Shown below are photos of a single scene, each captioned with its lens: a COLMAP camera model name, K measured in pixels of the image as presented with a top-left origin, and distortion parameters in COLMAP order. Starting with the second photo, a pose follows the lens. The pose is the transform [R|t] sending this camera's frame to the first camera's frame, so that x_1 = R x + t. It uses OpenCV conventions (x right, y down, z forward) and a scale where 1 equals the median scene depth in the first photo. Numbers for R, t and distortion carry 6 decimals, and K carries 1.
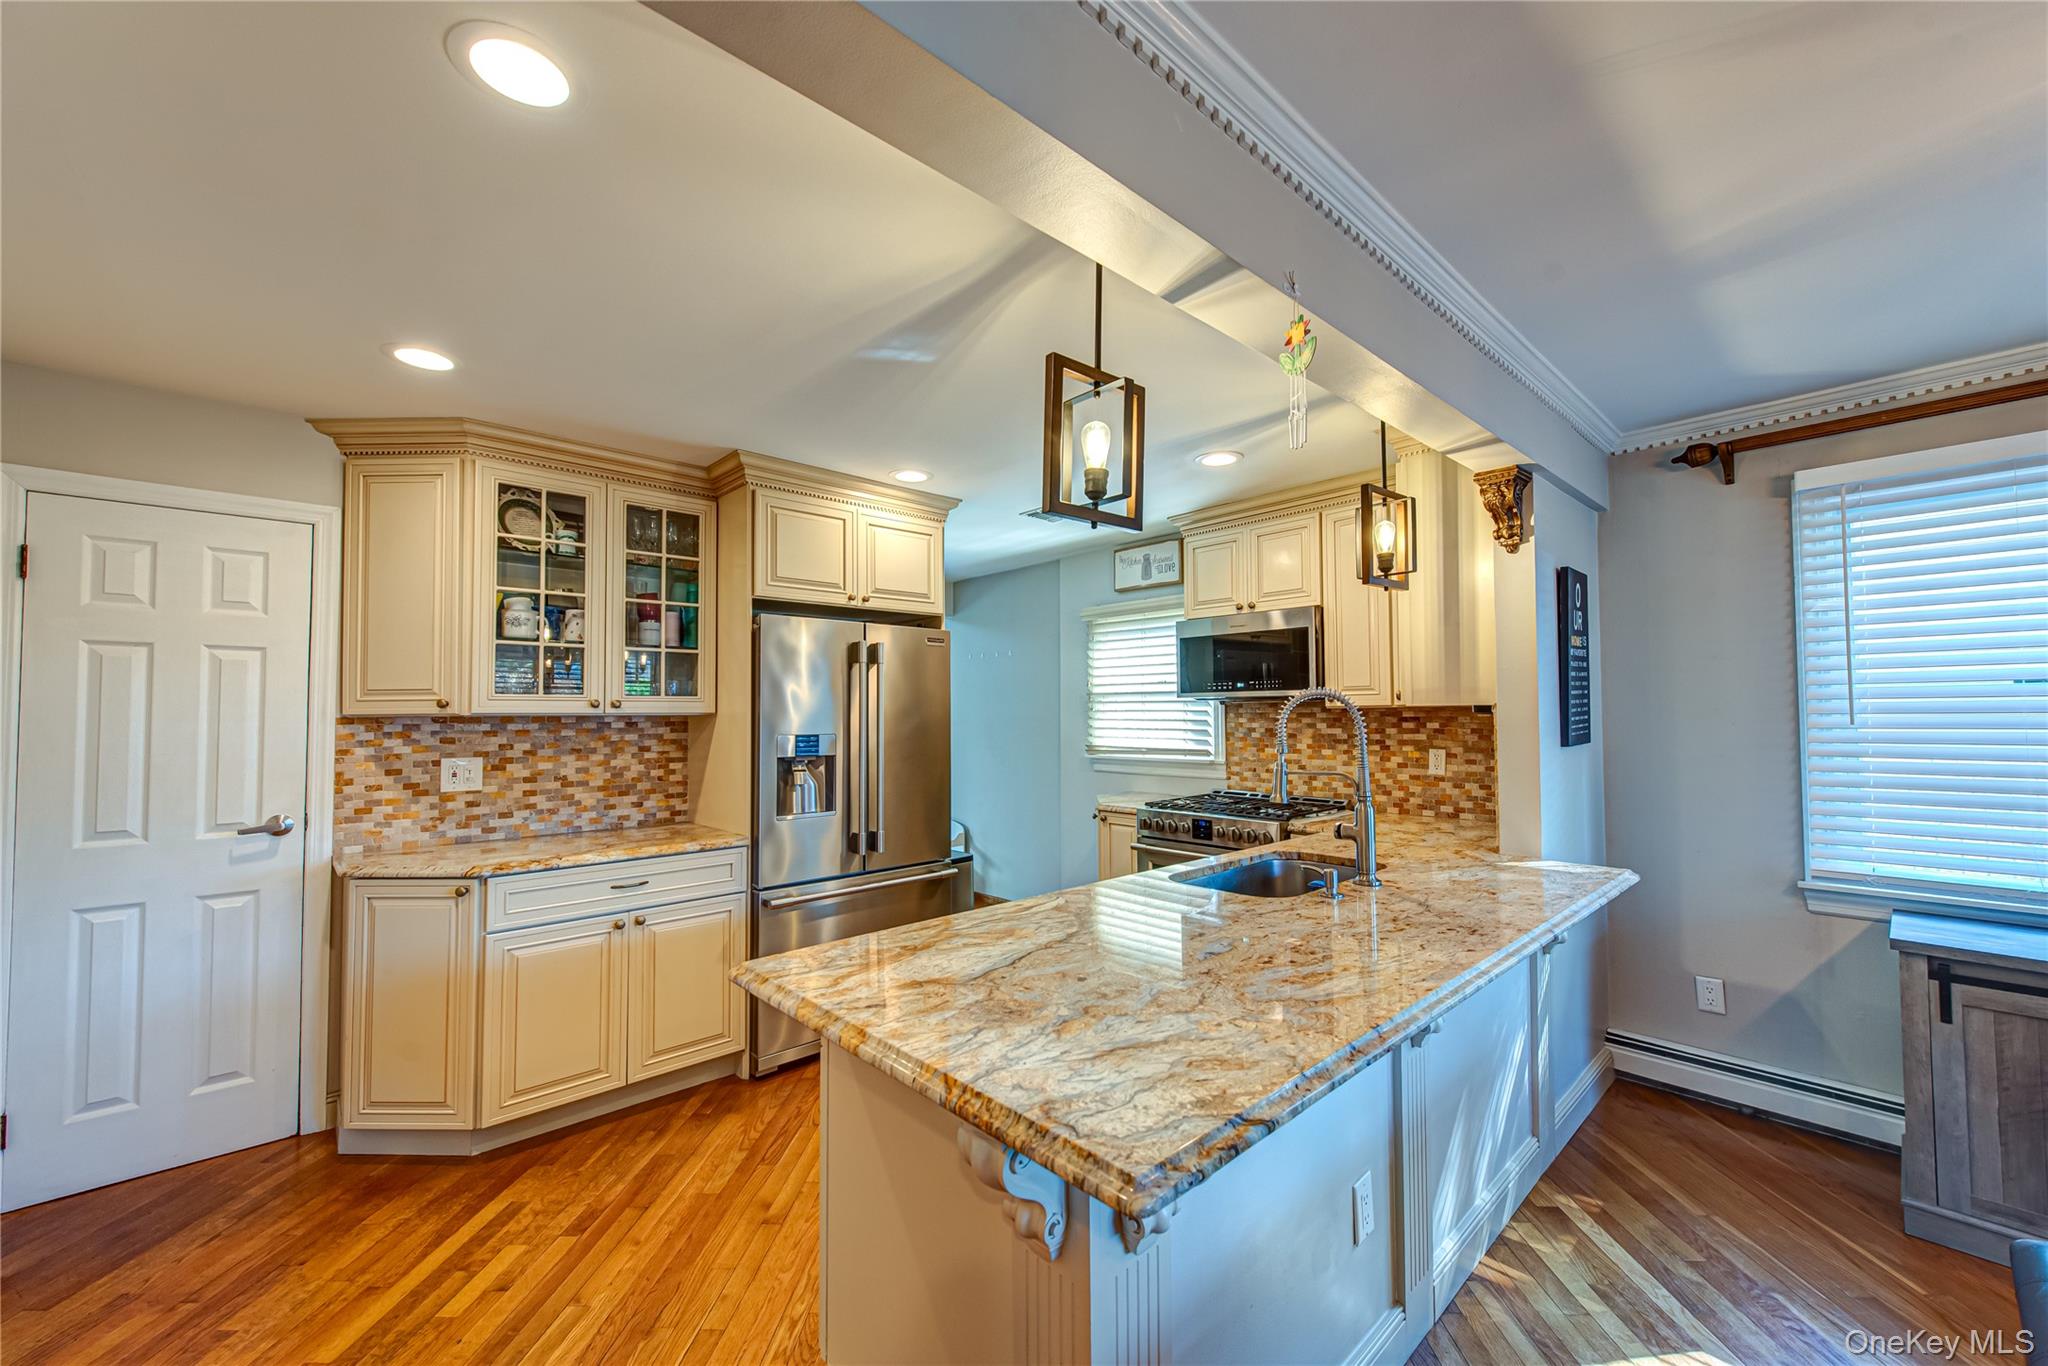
lens RADIAL K [[802.4, 0, 1038.1], [0, 802.4, 688.4], [0, 0, 1]] dist [0.002858, -0.000914]
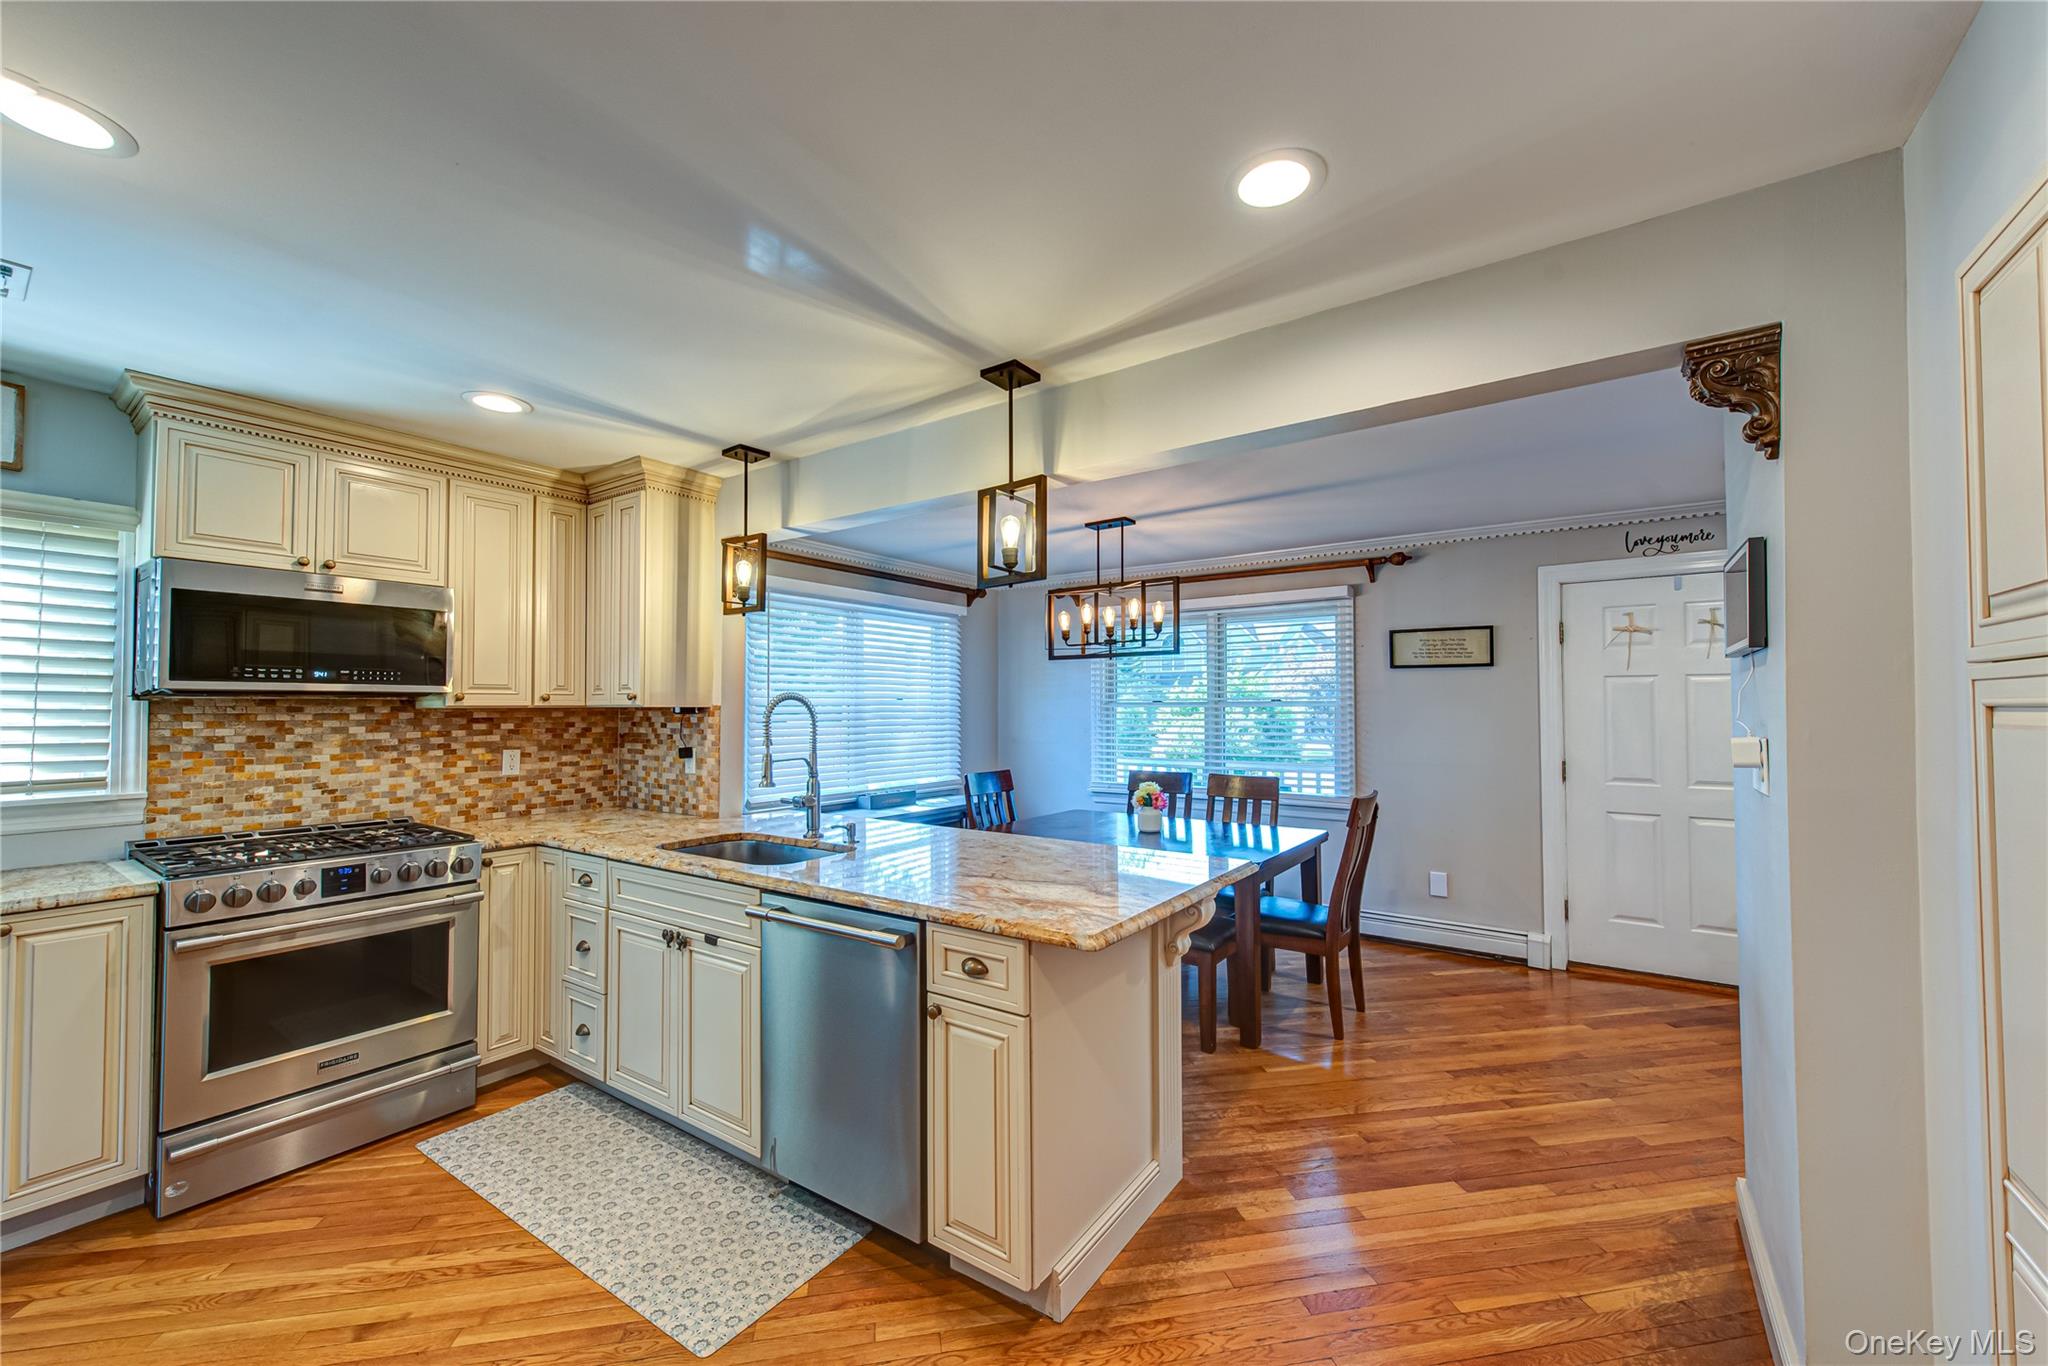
lens RADIAL K [[802.4, 0, 1039.4], [0, 802.4, 691.4], [0, 0, 1]] dist [0.002858, -0.000914]
pose [[-0.218272, 0.028617, 0.975468, -0.609068], [-0.026645, 0.999023, -0.035270, 0.019995], [-0.975524, -0.033690, -0.217296, 0.557282]]
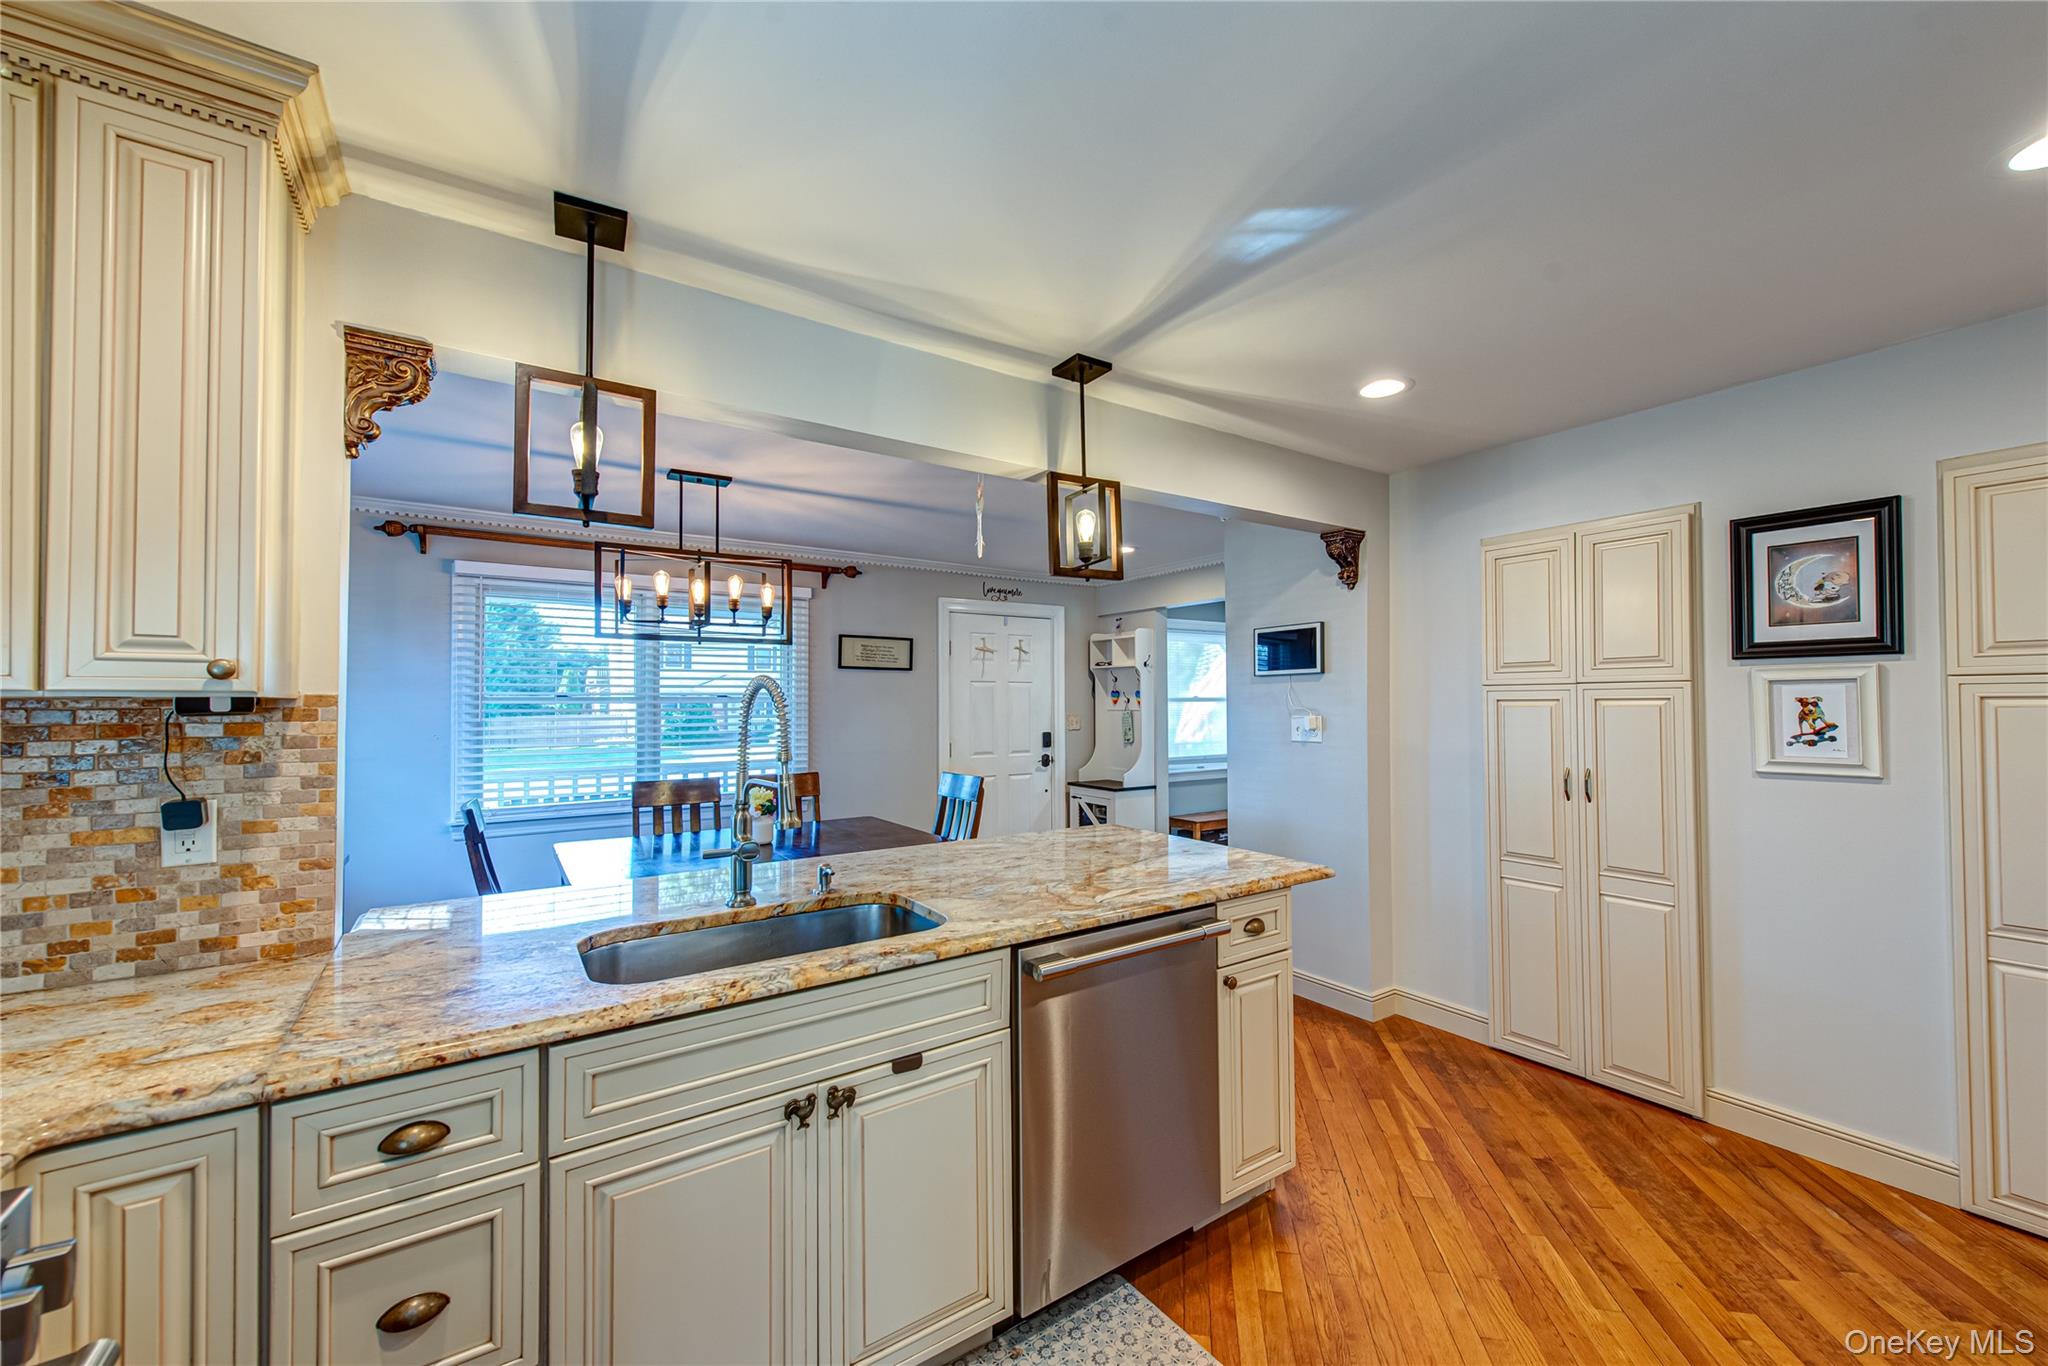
lens RADIAL K [[802.4, 0, 1028.9], [0, 802.4, 689.7], [0, 0, 1]] dist [0.002858, -0.000914]
pose [[-0.989516, 0.014638, 0.143678, -0.019286], [0.007557, 0.998735, -0.049703, 0.034097], [-0.144224, -0.048096, -0.988376, 1.091159]]
